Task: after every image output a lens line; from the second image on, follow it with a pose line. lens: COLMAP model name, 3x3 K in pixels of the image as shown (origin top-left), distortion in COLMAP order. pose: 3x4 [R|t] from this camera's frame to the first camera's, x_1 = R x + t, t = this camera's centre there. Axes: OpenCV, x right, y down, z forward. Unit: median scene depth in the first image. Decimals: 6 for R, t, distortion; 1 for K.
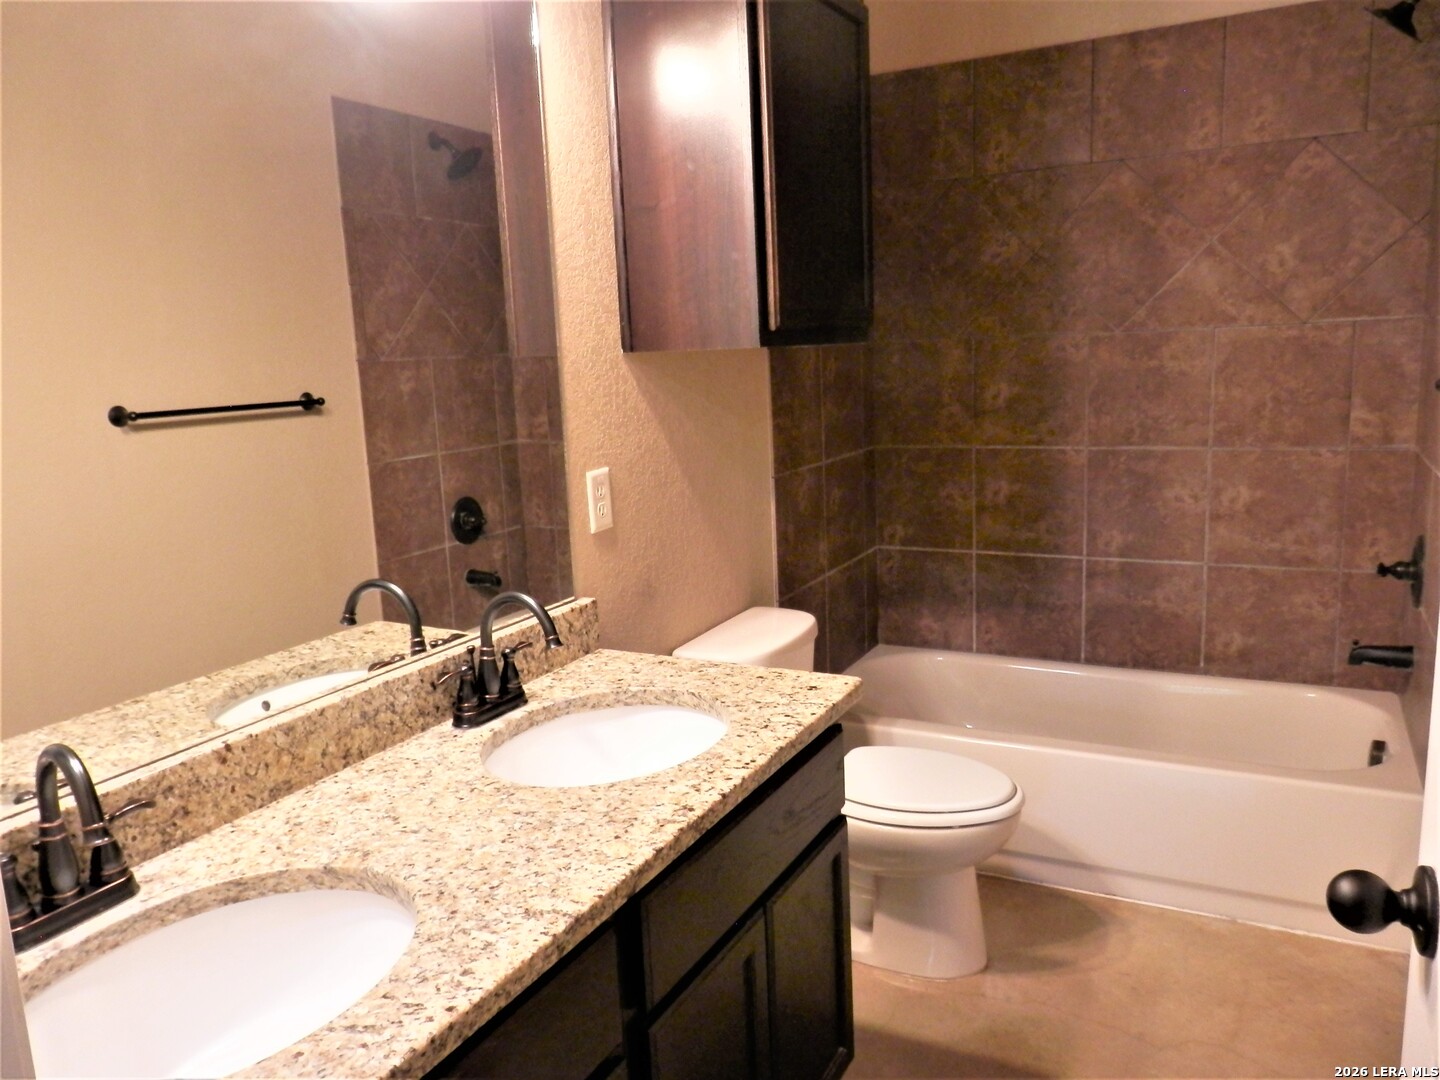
lens RADIAL K [[1067.9, 0, 722.3], [0, 1067.9, 538.3], [0, 0, 1]] dist [-0.002284, 0.007402]
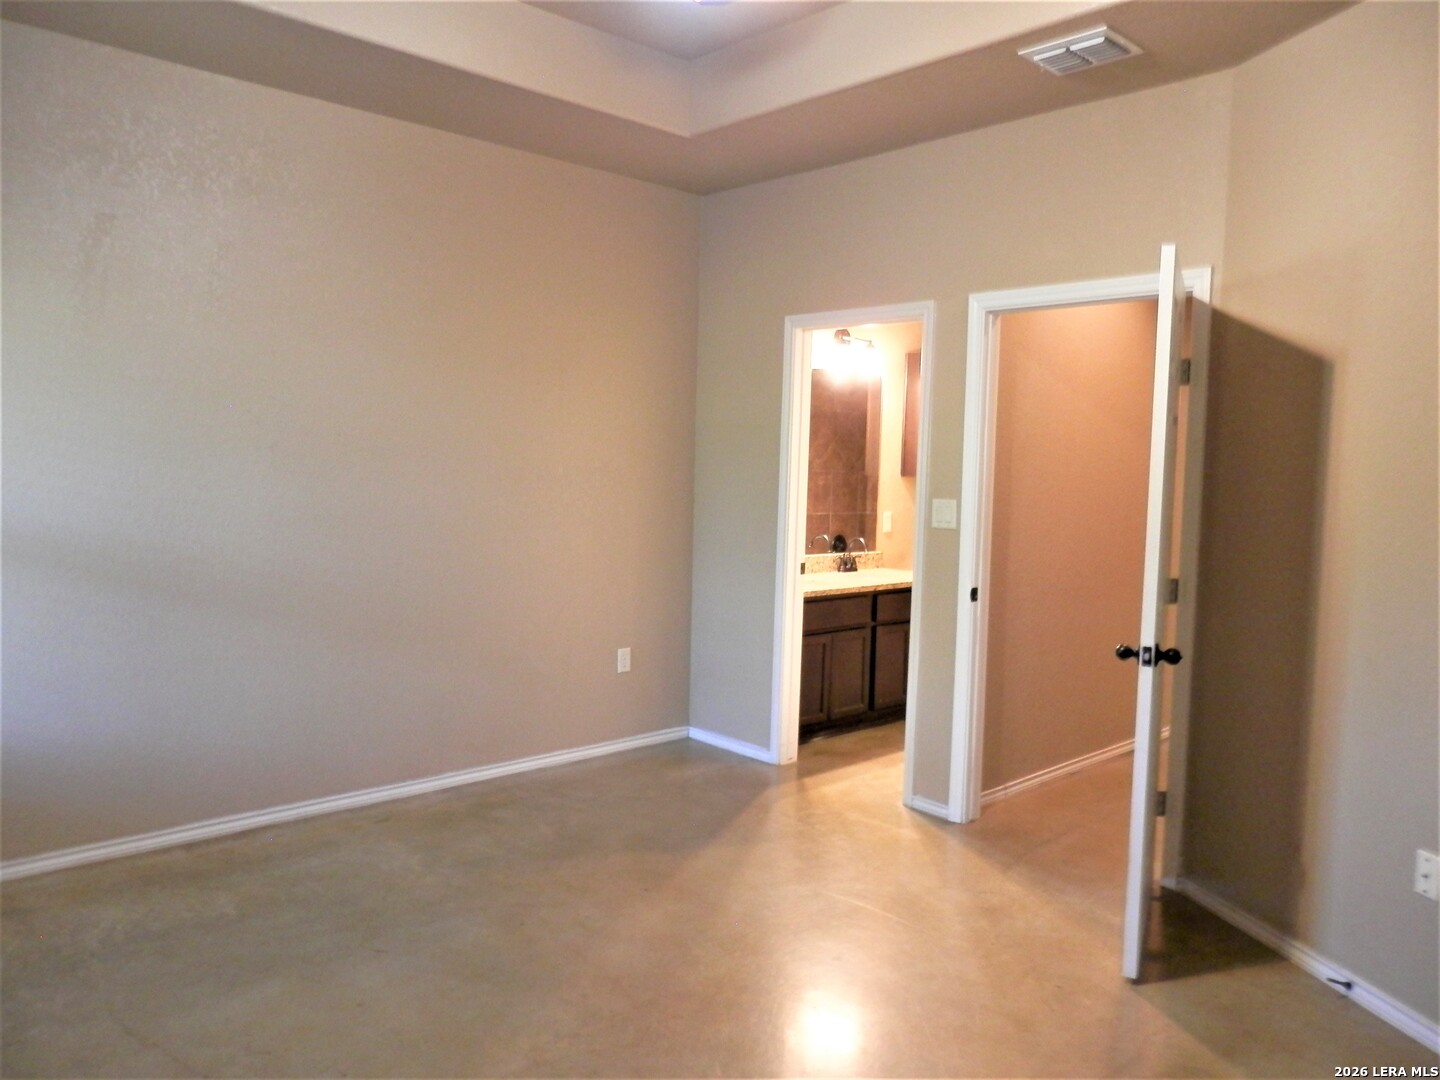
lens RADIAL K [[1067.9, 0, 722.3], [0, 1067.9, 540.1], [0, 0, 1]] dist [-0.002284, 0.007402]
pose [[0.941672, 0.092929, -0.323446, 0.260770], [-0.124964, 0.988956, -0.079684, 0.190806], [0.312469, 0.115455, 0.942886, -1.225497]]
